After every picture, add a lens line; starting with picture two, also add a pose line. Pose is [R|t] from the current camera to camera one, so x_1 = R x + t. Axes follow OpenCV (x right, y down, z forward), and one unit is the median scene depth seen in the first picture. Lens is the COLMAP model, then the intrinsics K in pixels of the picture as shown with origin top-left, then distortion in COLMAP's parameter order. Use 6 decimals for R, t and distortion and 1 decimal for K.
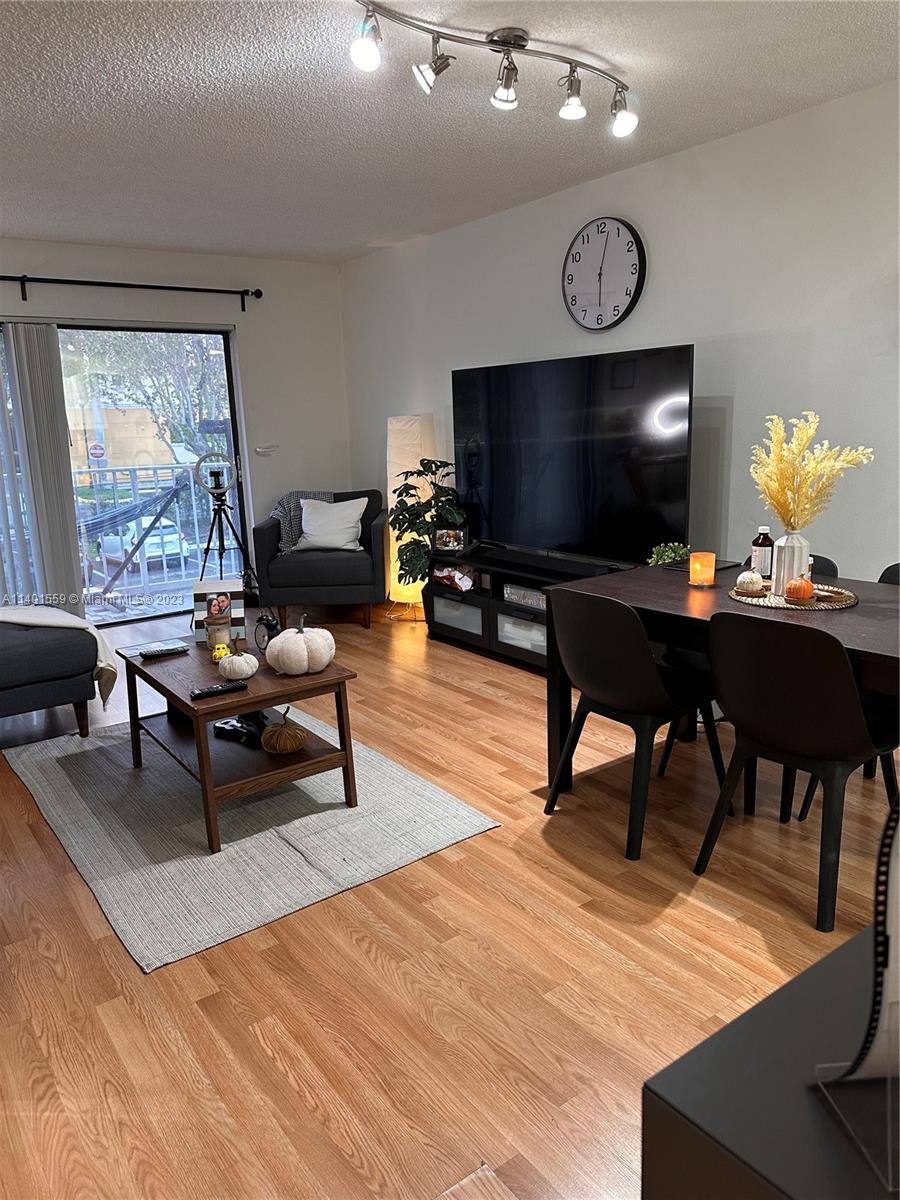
lens RADIAL K [[835.9, 0, 439.7], [0, 835.9, 596.6], [0, 0, 1]] dist [0.171222, -0.276100]
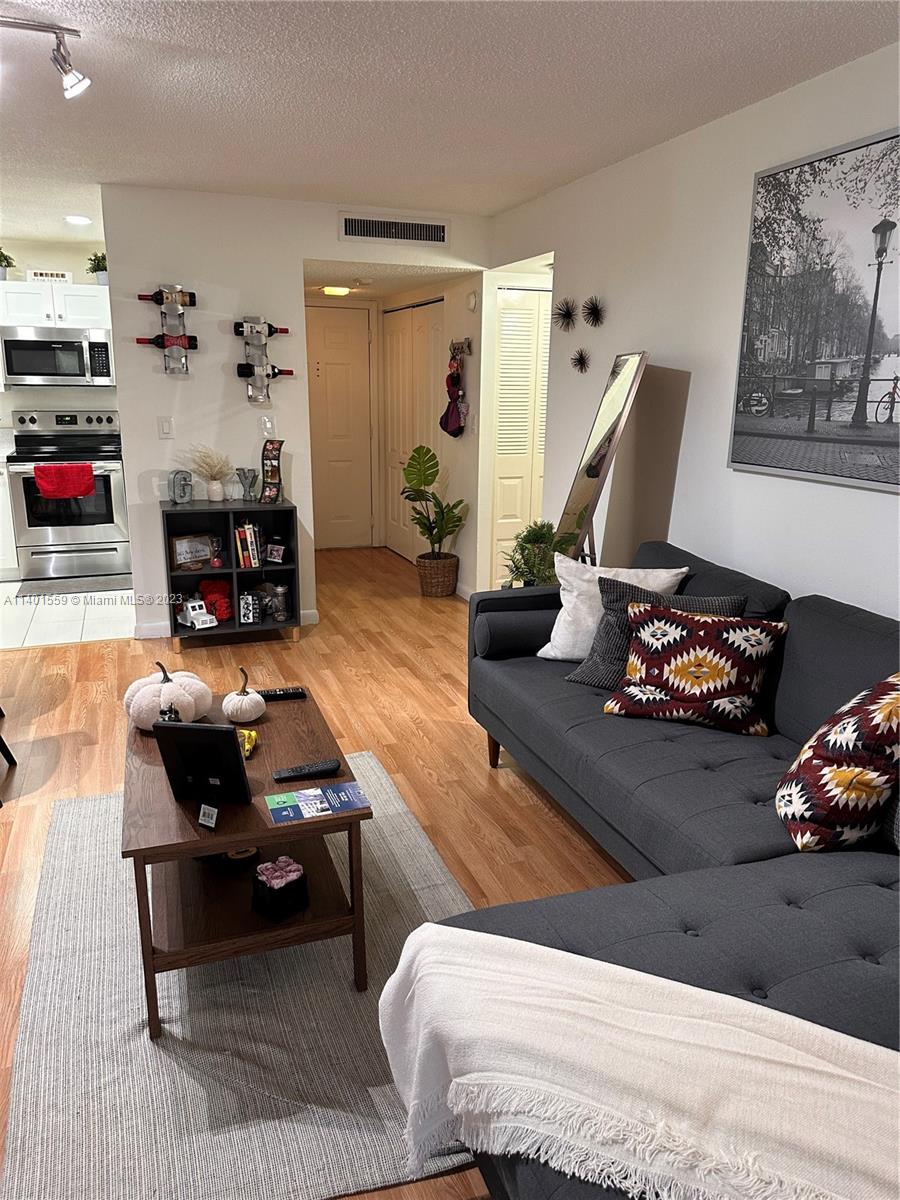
lens RADIAL K [[836.7, 0, 443.2], [0, 836.7, 602.7], [0, 0, 1]] dist [0.152158, -0.276995]
pose [[-0.961024, -0.045688, 0.272662, -0.593001], [0.080233, 0.897715, 0.433210, -0.335431], [-0.264565, 0.438202, -0.859060, 1.456059]]
